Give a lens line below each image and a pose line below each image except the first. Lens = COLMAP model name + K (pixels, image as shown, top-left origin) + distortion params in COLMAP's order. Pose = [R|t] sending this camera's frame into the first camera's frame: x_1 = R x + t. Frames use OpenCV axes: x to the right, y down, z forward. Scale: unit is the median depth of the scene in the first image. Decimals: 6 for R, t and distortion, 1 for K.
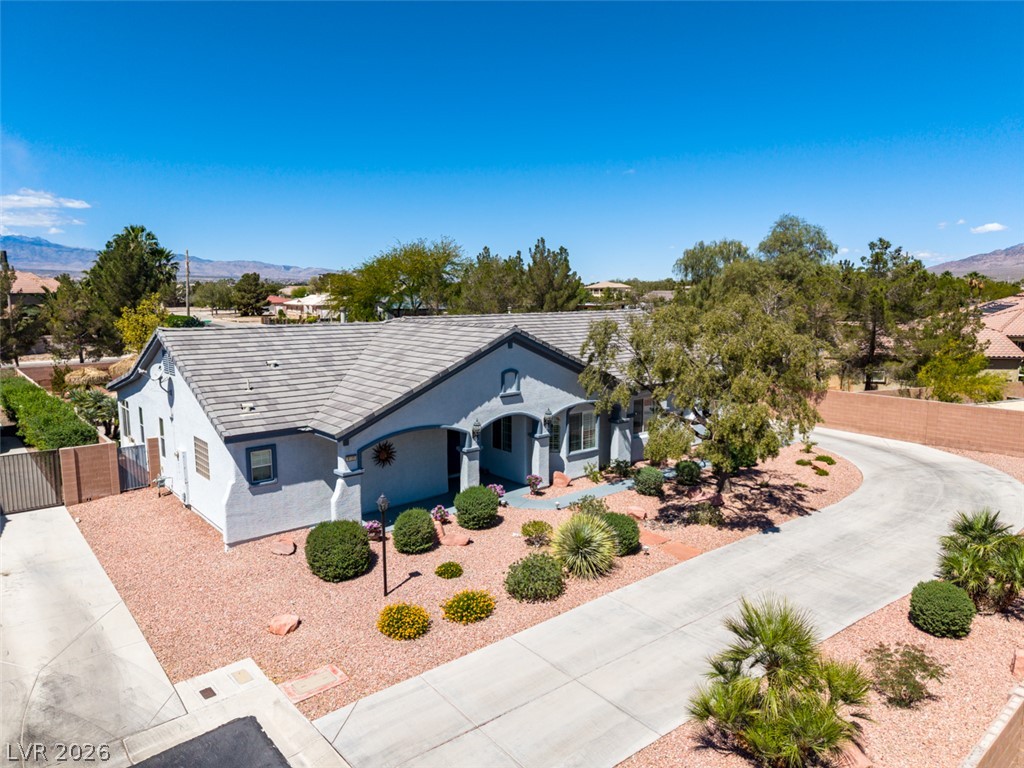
lens RADIAL K [[684.4, 0, 512.0], [0, 684.4, 386.0], [0, 0, 1]] dist [0.030959, -0.034981]
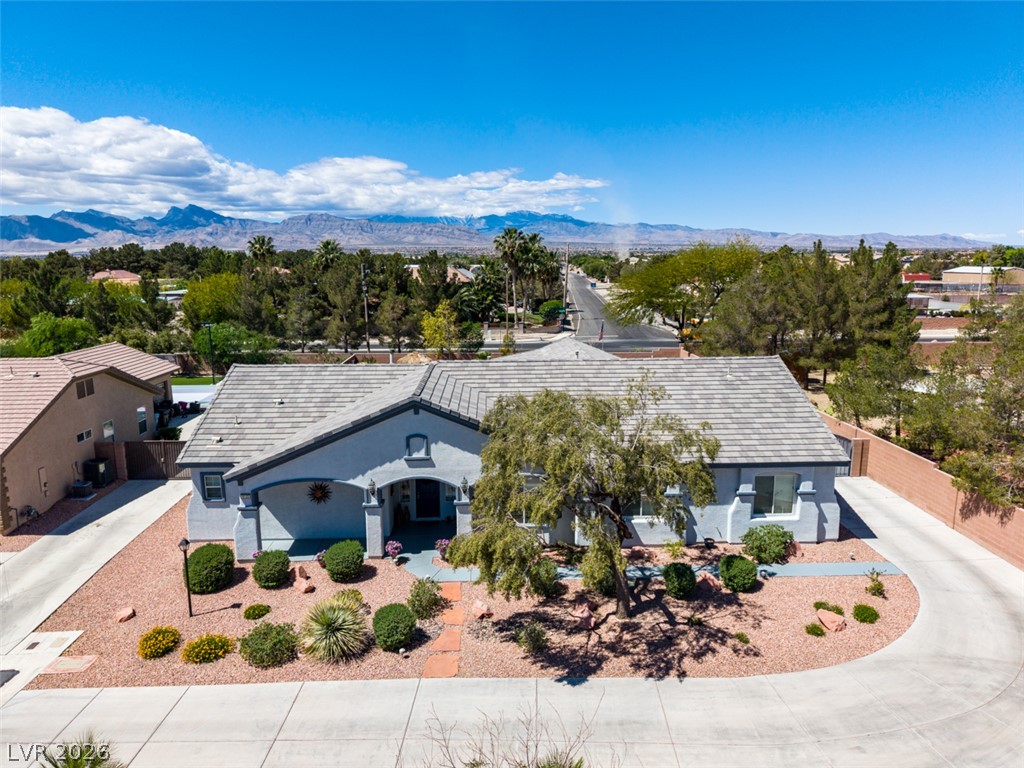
lens RADIAL K [[684.4, 0, 512.0], [0, 684.4, 386.0], [0, 0, 1]] dist [0.030959, -0.034981]
pose [[0.783697, 0.110486, -0.611238, 0.763974], [-0.082163, 0.993845, 0.074301, -0.194011], [0.615685, -0.008009, 0.787952, 0.291836]]
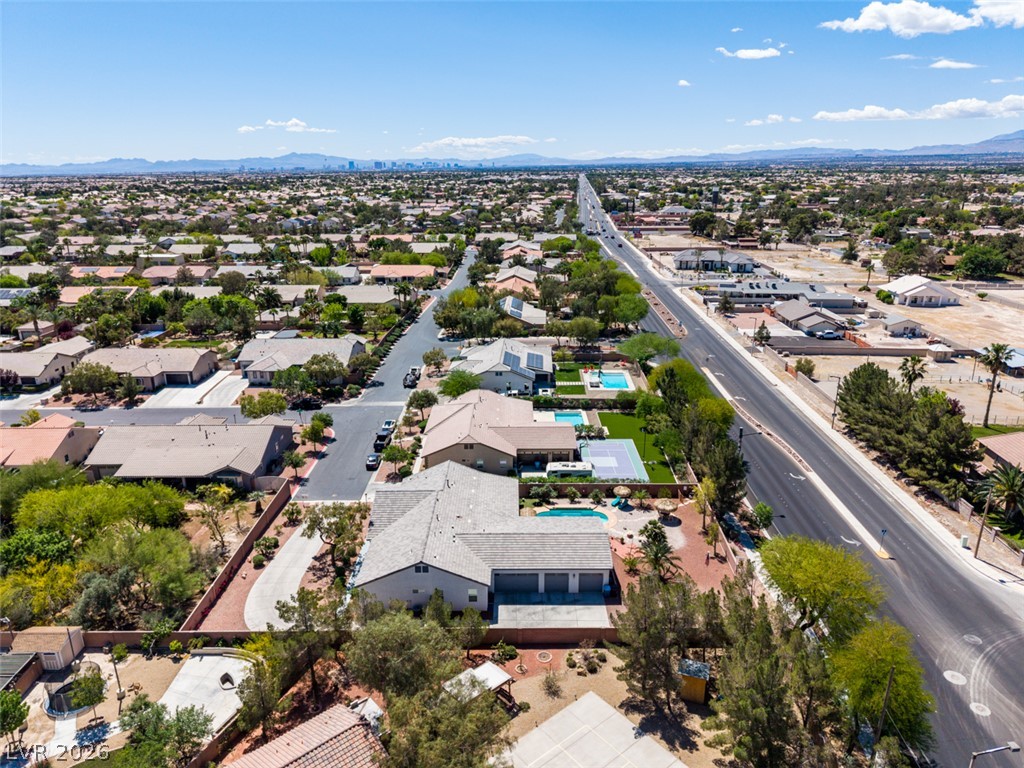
lens RADIAL K [[688.5, 0, 512.0], [0, 688.5, 384.0], [0, 0, 1]] dist [0.023178, -0.027179]
pose [[-0.649164, 0.237029, -0.722774, 2.117989], [-0.097468, 0.916454, 0.388087, -2.169328], [0.754378, 0.322380, -0.571827, 3.570354]]
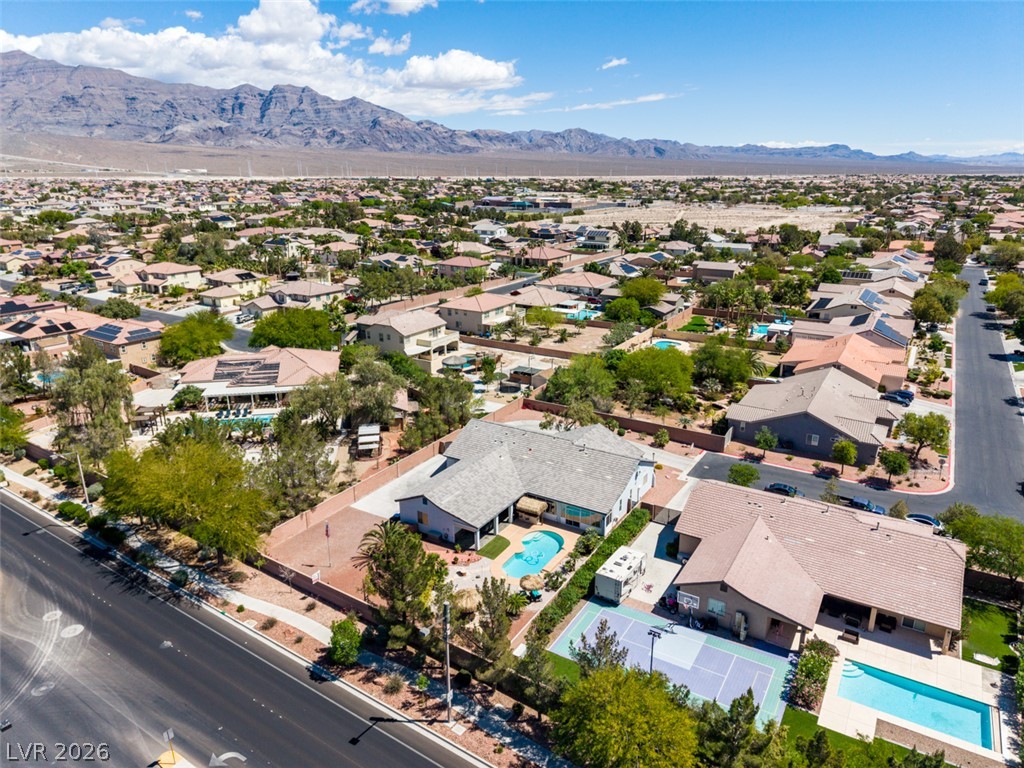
lens RADIAL K [[684.4, 0, 512.0], [0, 684.4, 386.0], [0, 0, 1]] dist [0.030959, -0.034981]
pose [[-0.308671, -0.288335, 0.906413, -3.522669], [0.134090, 0.930239, 0.341577, -1.788522], [-0.941670, 0.226976, -0.248475, 2.506668]]
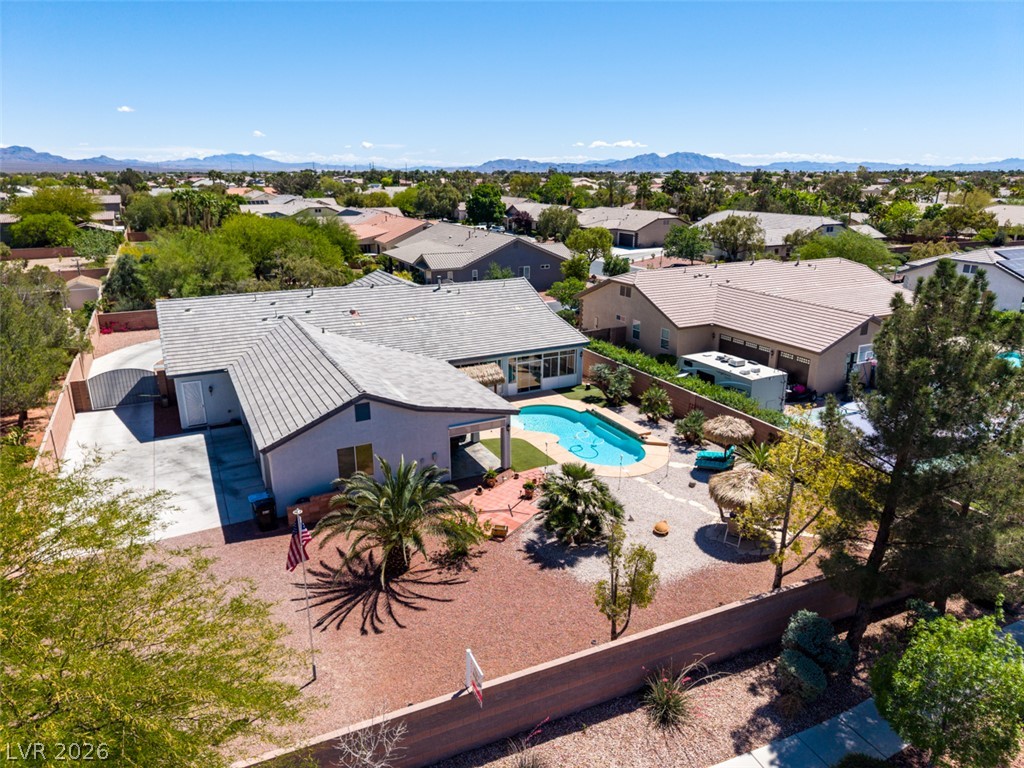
lens RADIAL K [[684.4, 0, 512.0], [0, 684.4, 386.0], [0, 0, 1]] dist [0.030959, -0.034981]
pose [[-0.971421, -0.068307, 0.227321, -1.054381], [0.036196, 0.903868, 0.426278, -0.746149], [-0.234586, 0.422324, -0.875564, 3.243457]]
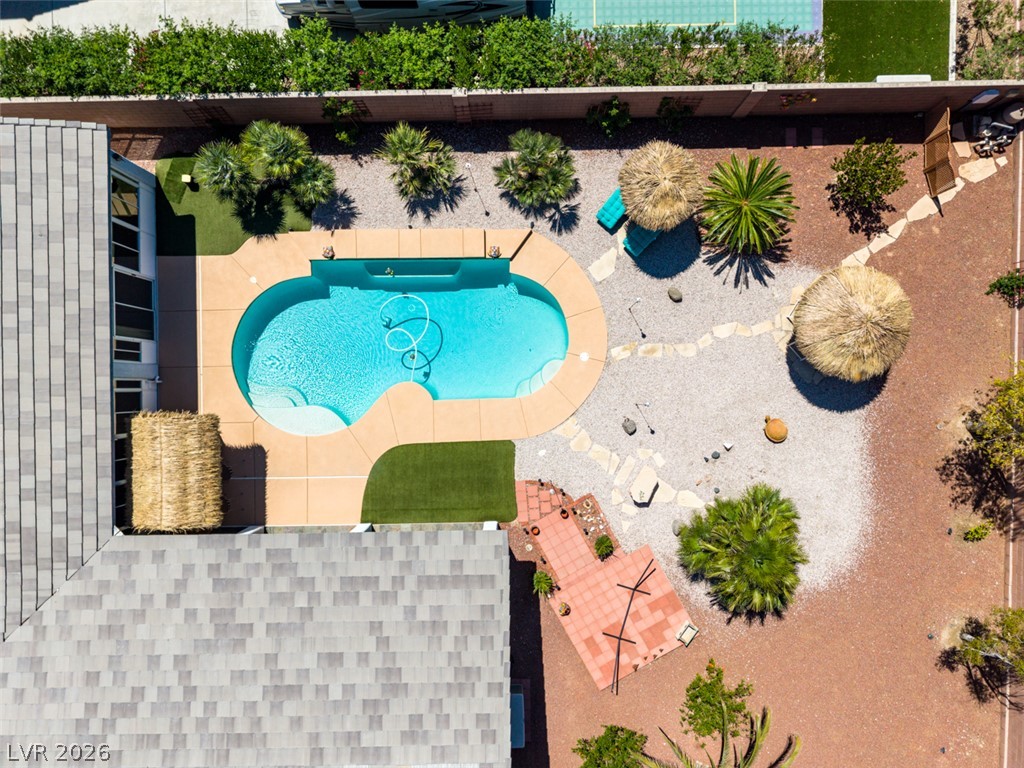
lens RADIAL K [[686.5, 0, 512.0], [0, 686.5, 384.0], [0, 0, 1]] dist [0.028428, -0.034624]
pose [[-0.638429, 0.769680, -0.000679, -0.876292], [-0.099294, -0.081487, 0.991716, -0.833319], [0.763249, 0.633208, 0.128448, 1.809364]]
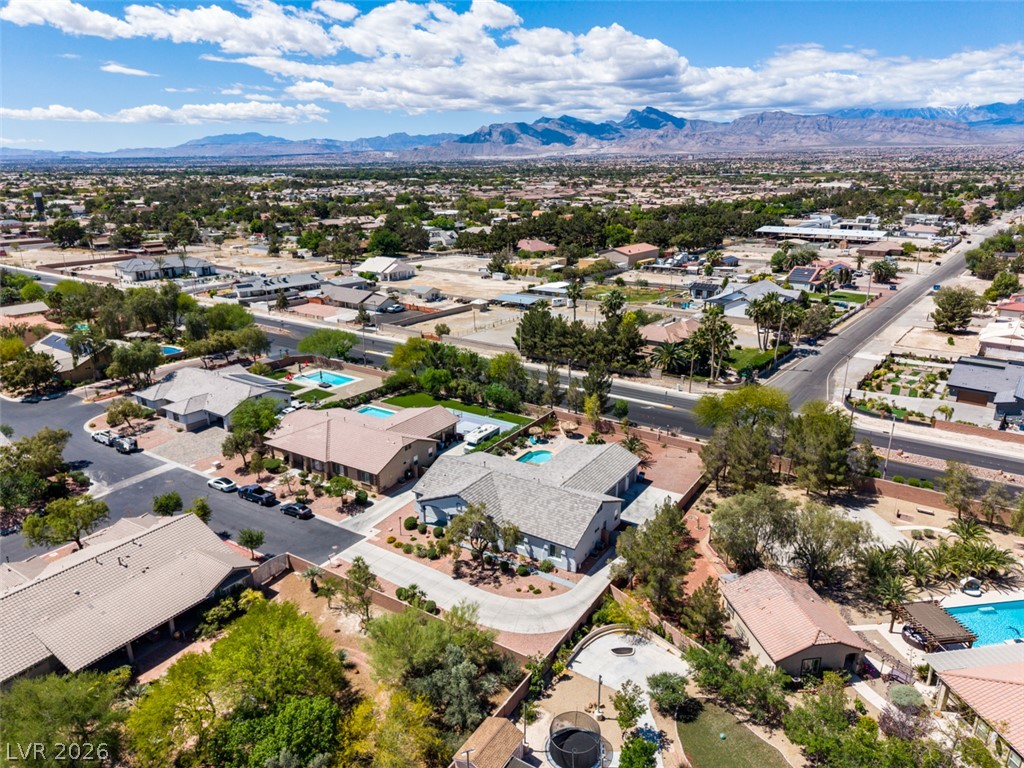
lens RADIAL K [[684.4, 0, 512.0], [0, 684.4, 386.0], [0, 0, 1]] dist [0.030959, -0.034981]
pose [[0.288843, 0.297215, -0.910073, 3.316663], [-0.130484, 0.953942, 0.270128, -1.697600], [0.948443, 0.040725, 0.314321, 0.115869]]
